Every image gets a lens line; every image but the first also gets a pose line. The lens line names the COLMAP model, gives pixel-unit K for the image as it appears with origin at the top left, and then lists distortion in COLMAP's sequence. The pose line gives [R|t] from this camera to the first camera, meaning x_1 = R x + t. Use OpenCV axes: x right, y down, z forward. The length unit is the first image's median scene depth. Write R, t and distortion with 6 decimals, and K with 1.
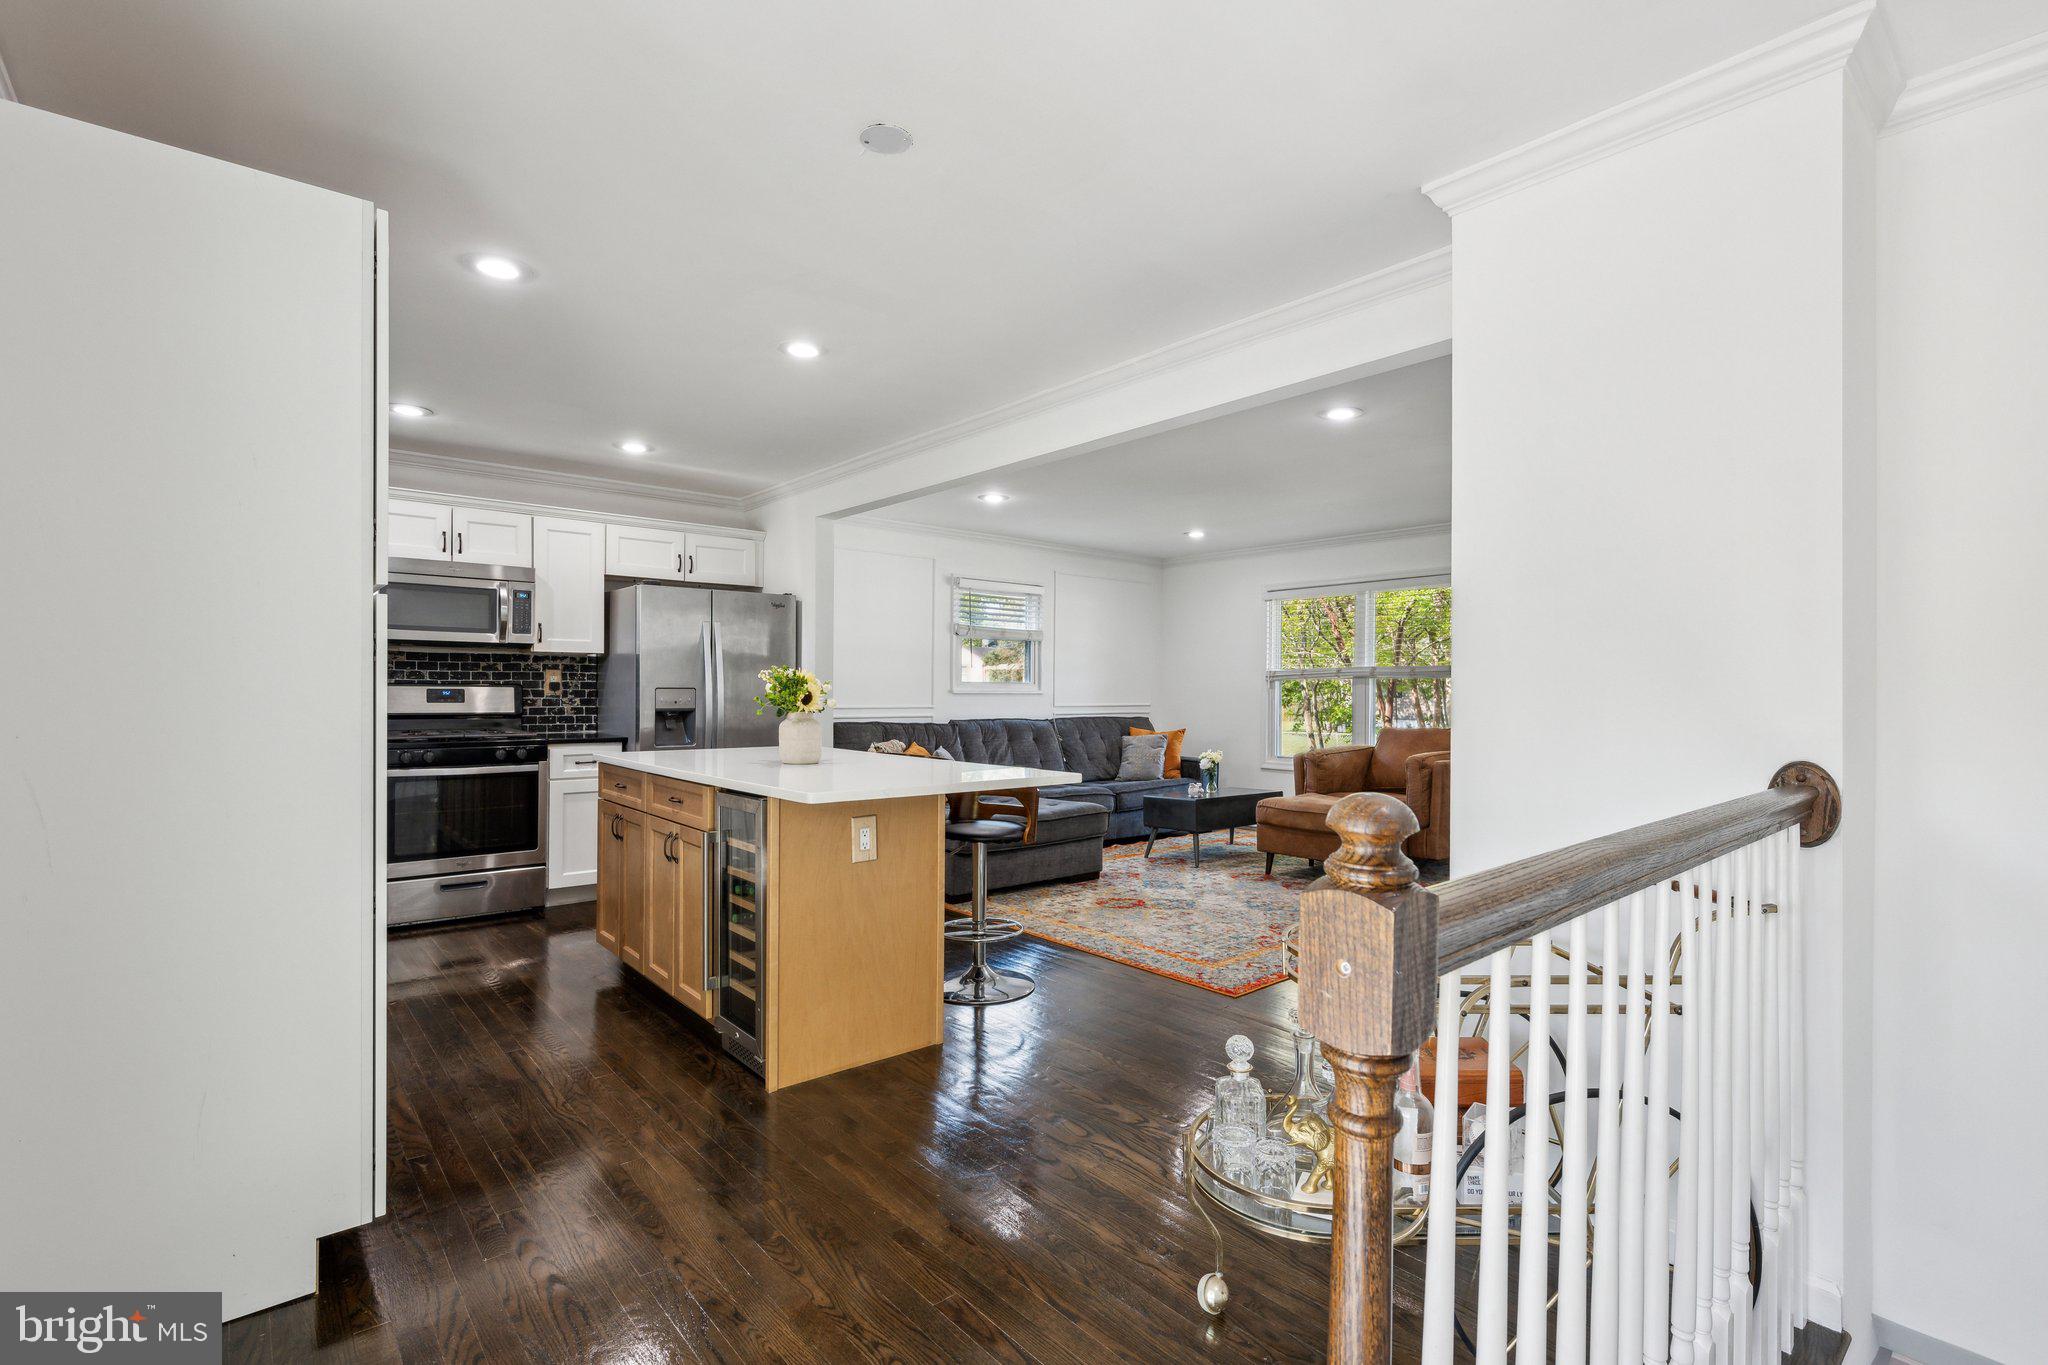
lens RADIAL K [[938.2, 0, 1028.5], [0, 938.2, 687.9], [0, 0, 1]] dist [0.002112, 0.000050]
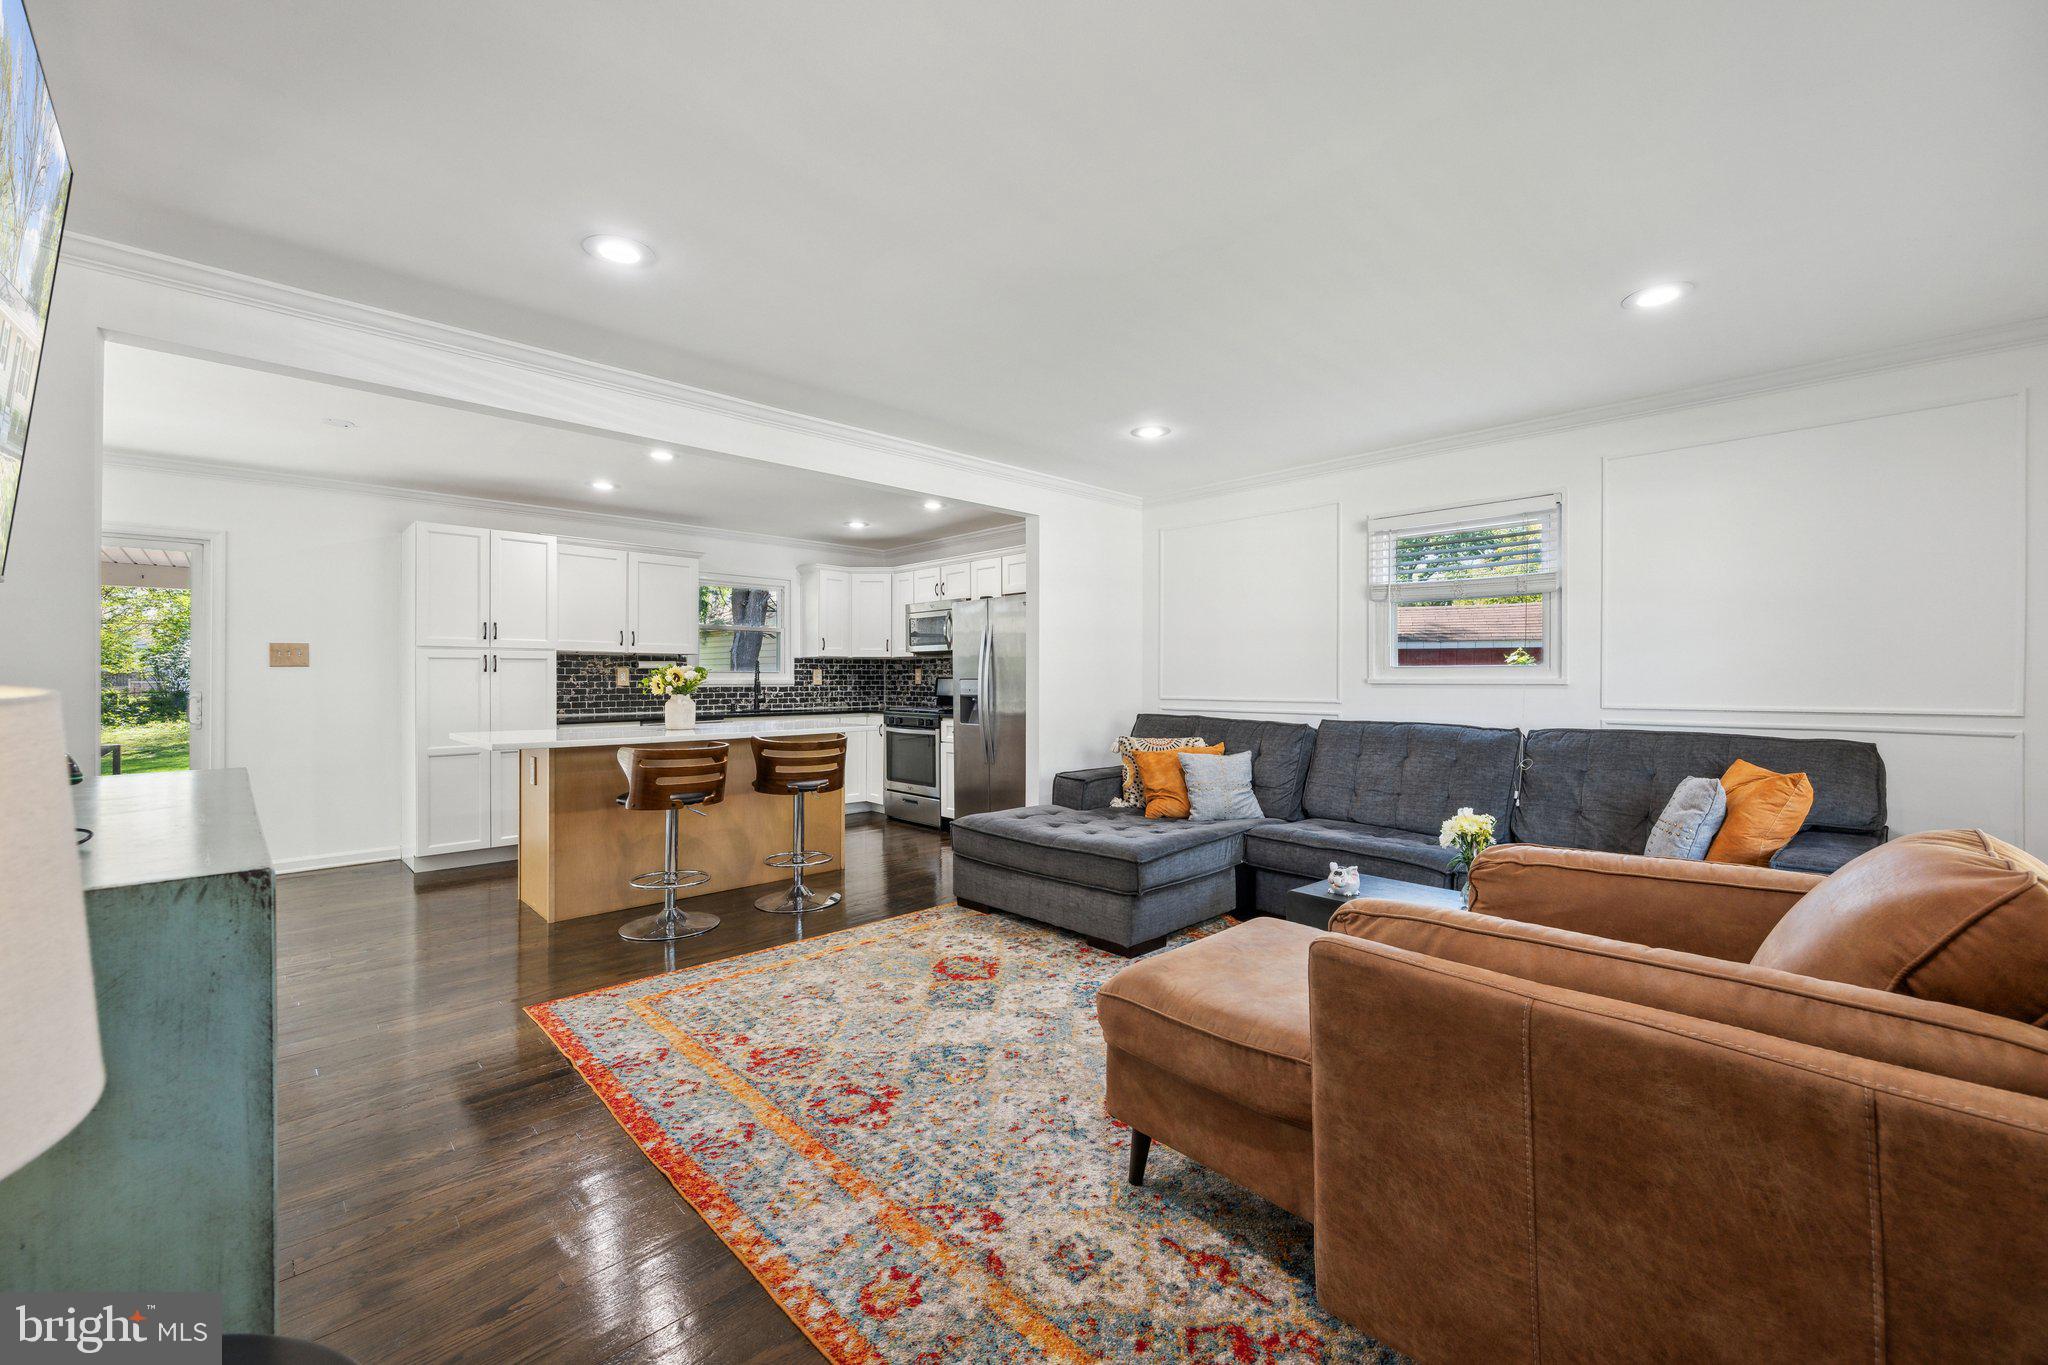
lens RADIAL K [[803.7, 0, 1027.1], [0, 803.7, 677.6], [0, 0, 1]] dist [-0.002015, 0.000432]
pose [[0.074276, -0.010986, -0.997177, 0.571566], [0.001847, 0.999939, -0.010878, 0.008191], [0.997236, -0.001033, 0.074292, 0.785809]]
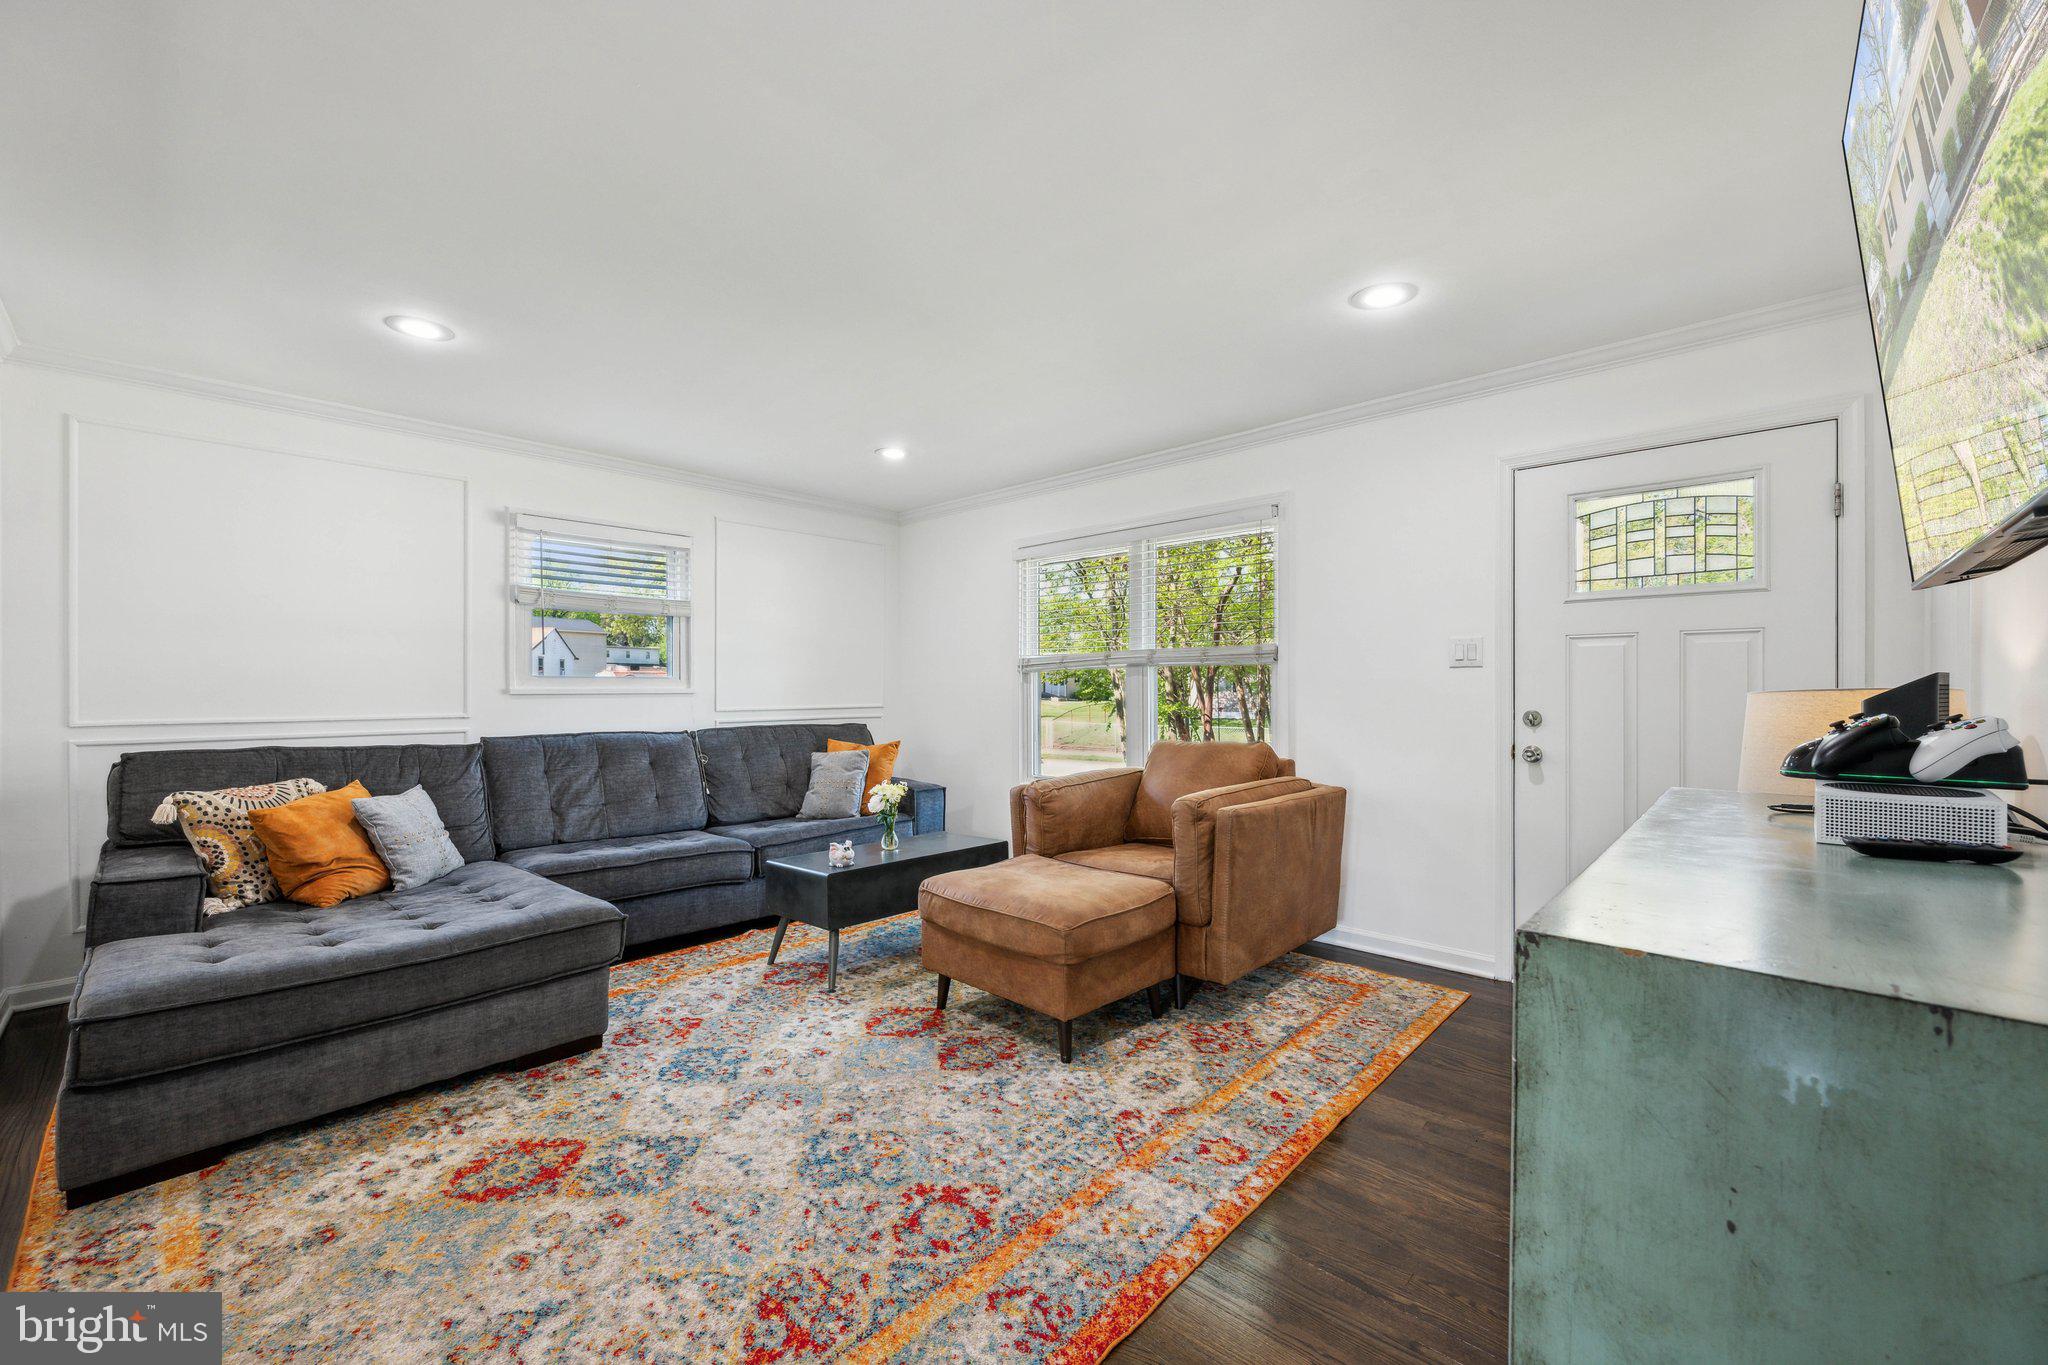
lens RADIAL K [[803.7, 0, 1023.6], [0, 803.7, 691.7], [0, 0, 1]] dist [-0.002015, 0.000432]
pose [[0.994060, -0.011362, 0.108237, 0.233175], [0.010716, 0.999921, 0.006549, 0.004520], [-0.108303, -0.005351, 0.994104, 0.471424]]
